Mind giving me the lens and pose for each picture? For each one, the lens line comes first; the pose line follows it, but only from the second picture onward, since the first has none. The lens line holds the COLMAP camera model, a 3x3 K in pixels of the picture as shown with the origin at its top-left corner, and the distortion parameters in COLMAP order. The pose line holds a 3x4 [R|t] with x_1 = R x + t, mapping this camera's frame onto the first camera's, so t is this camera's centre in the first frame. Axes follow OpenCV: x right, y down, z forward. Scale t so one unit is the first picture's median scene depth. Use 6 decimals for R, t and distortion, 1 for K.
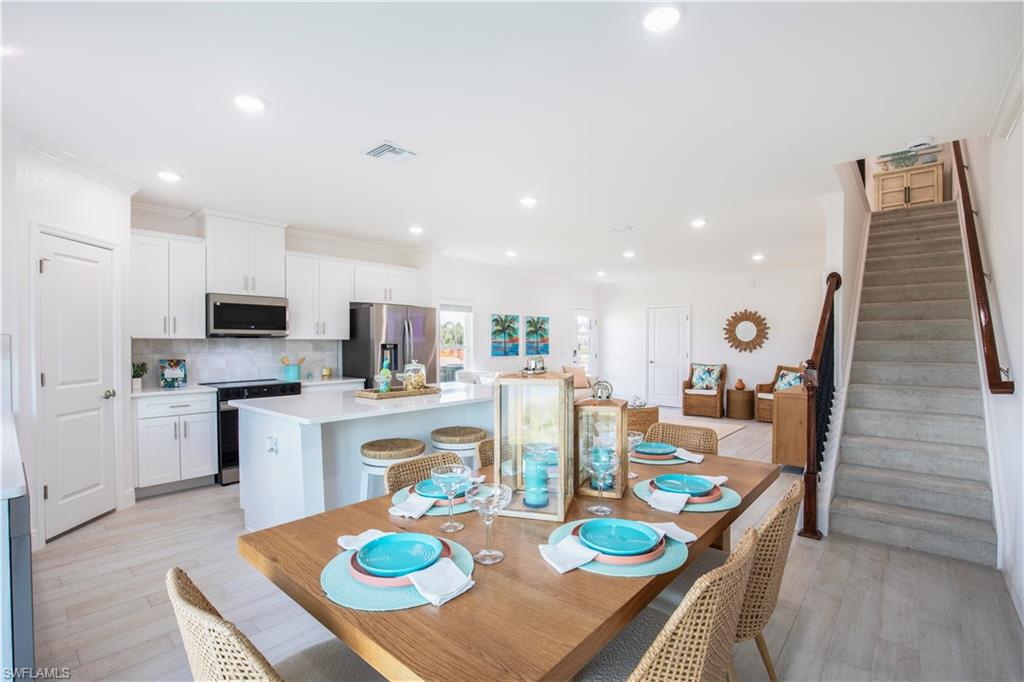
lens RADIAL K [[460.8, 0, 512.0], [0, 460.8, 341.0], [0, 0, 1]] dist [-0.023424, 0.000086]
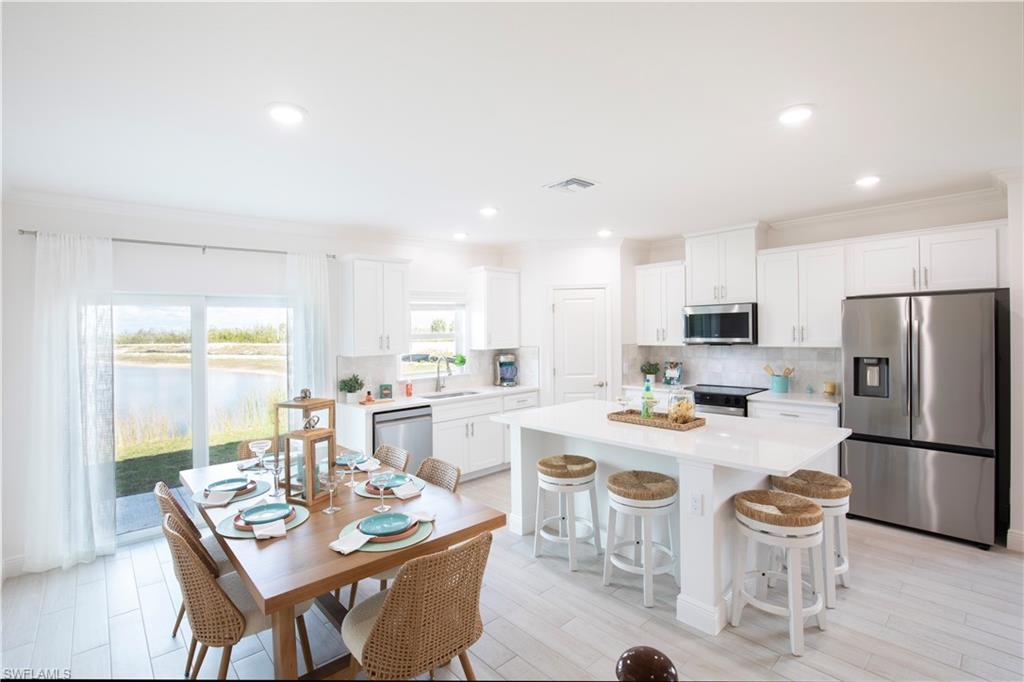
lens RADIAL K [[489.9, 0, 512.0], [0, 489.9, 341.0], [0, 0, 1]] dist [-0.000358, 0.000008]
pose [[-0.125651, 0.009687, -0.992027, 0.632466], [0.014262, 0.999867, 0.007957, -0.034021], [0.991972, -0.013148, -0.125773, 0.717841]]
